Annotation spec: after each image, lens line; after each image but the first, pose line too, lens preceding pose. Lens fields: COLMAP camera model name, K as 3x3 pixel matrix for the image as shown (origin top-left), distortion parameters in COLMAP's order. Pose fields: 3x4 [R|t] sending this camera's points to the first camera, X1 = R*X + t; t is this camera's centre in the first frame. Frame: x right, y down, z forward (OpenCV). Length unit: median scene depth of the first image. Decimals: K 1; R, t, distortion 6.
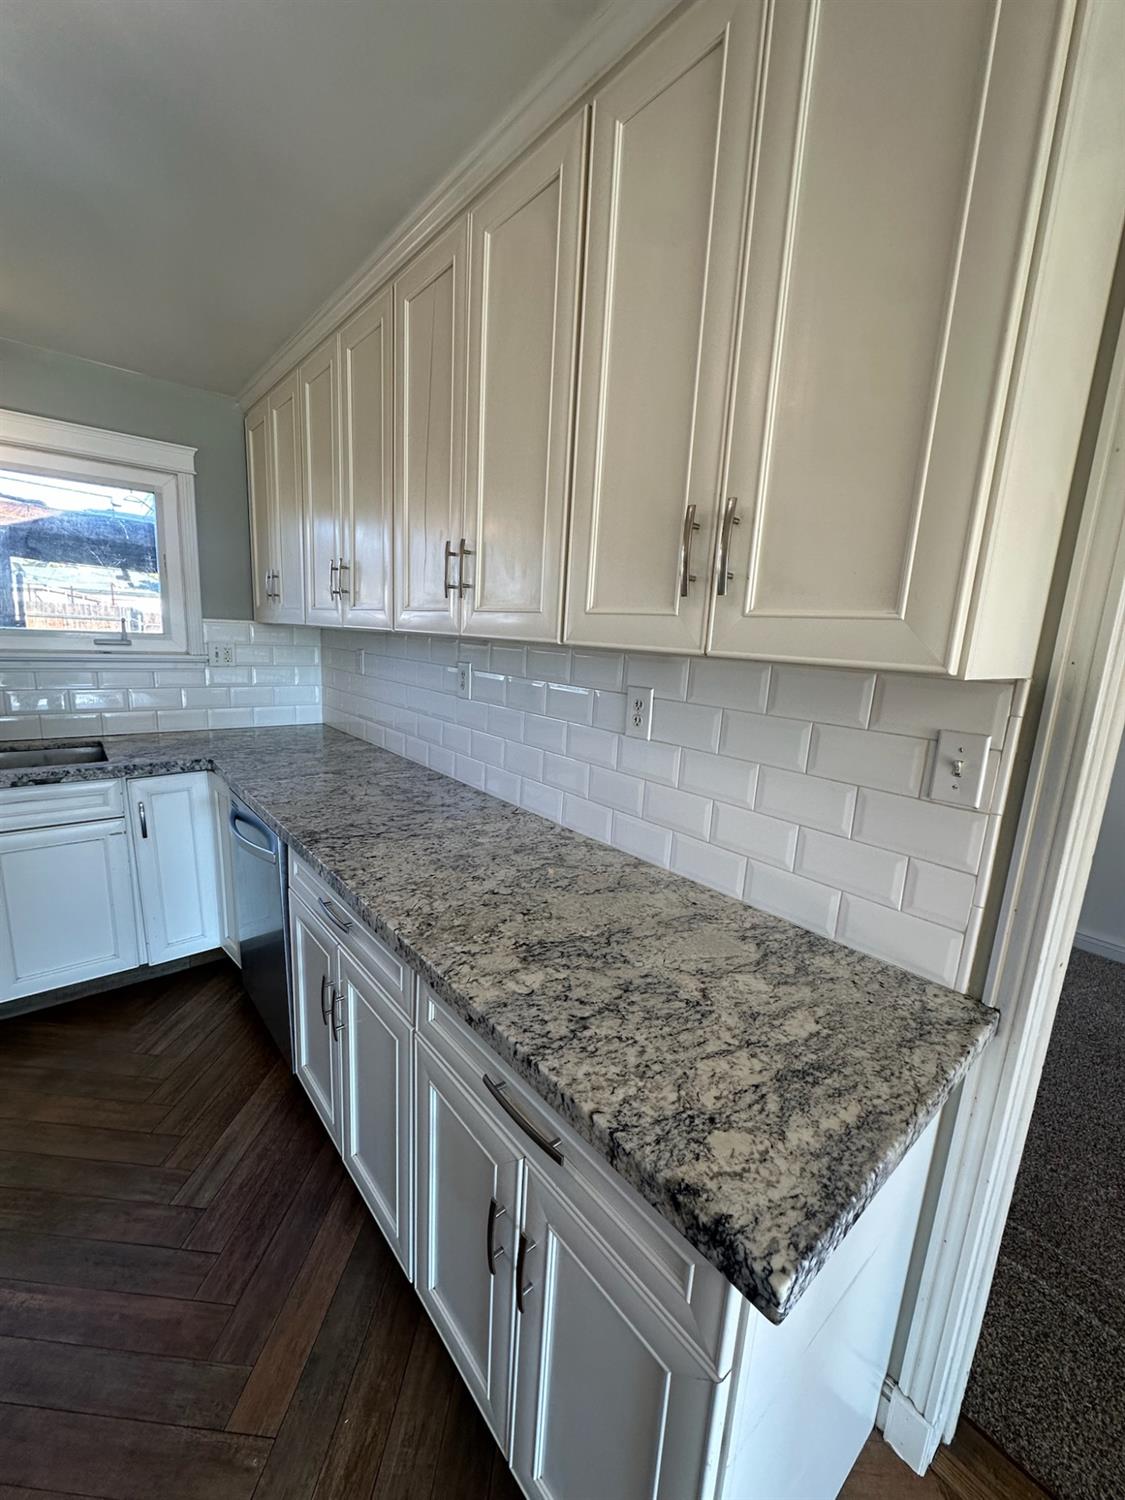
lens RADIAL K [[596.5, 0, 562.5], [0, 596.5, 750.0], [0, 0, 1]] dist [-0.006925, 0.001299]
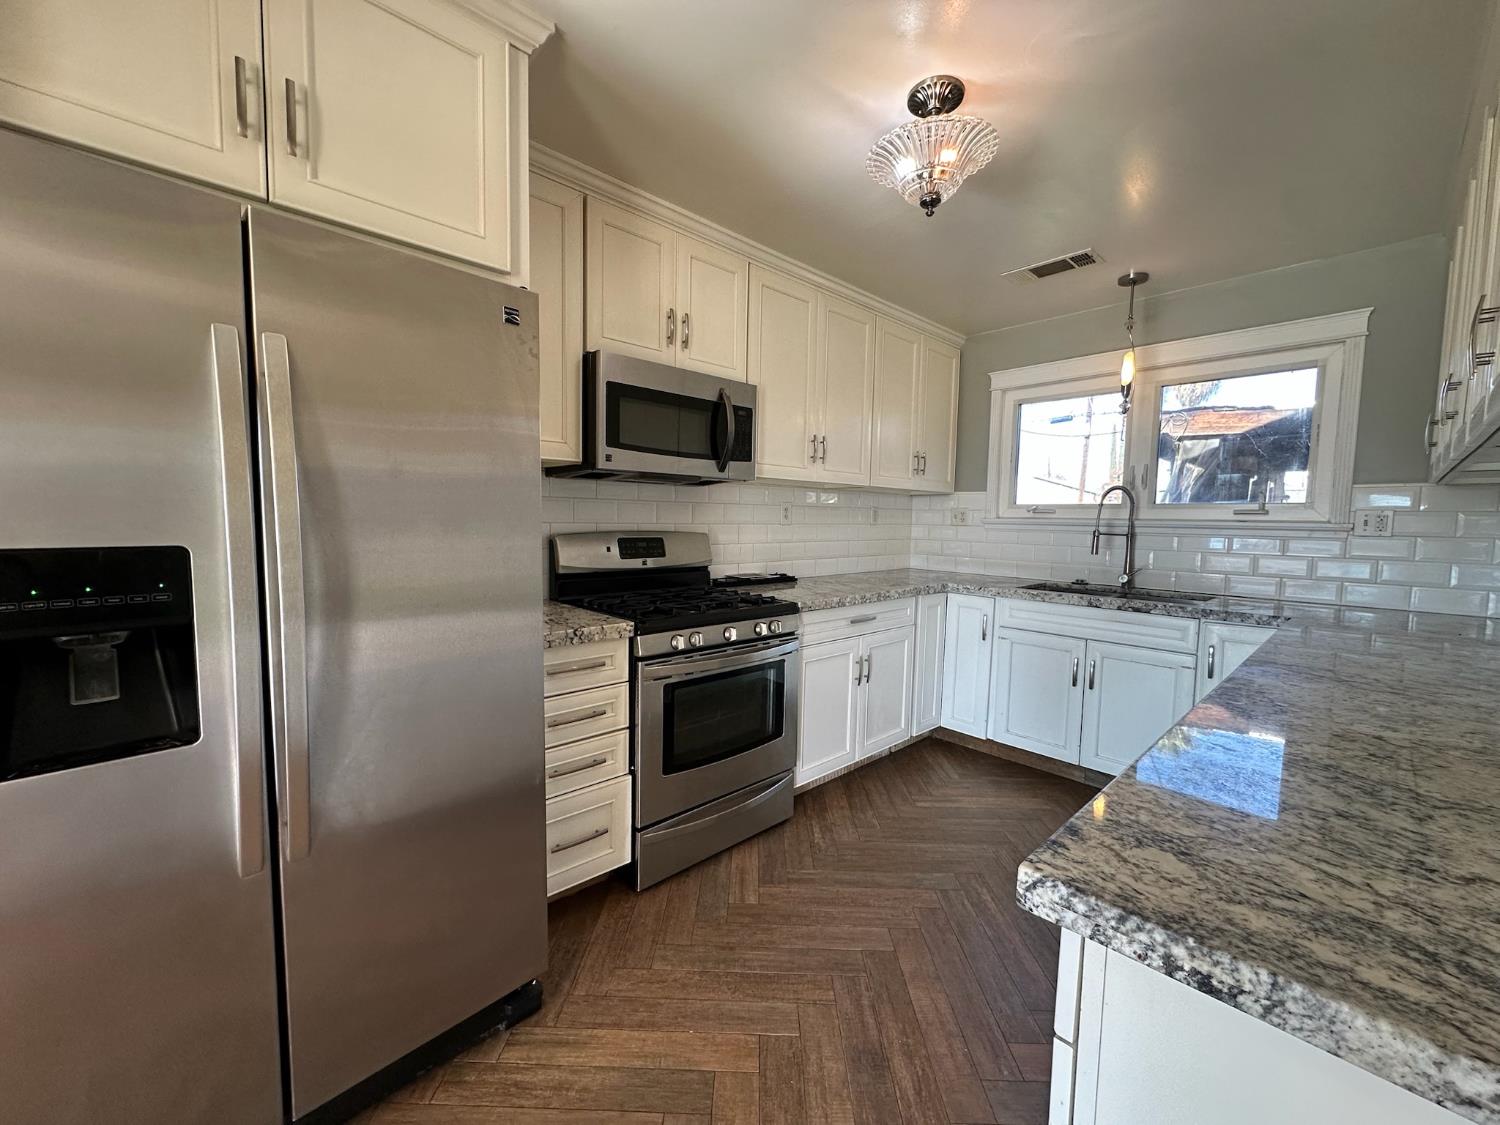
lens RADIAL K [[596.5, 0, 750.3], [0, 596.5, 562.5], [0, 0, 1]] dist [-0.006925, 0.001299]
pose [[0.048910, 0.022227, -0.998556, 0.691396], [-0.207049, 0.978261, 0.011634, 0.205695], [0.977107, 0.206181, 0.052449, 0.149998]]
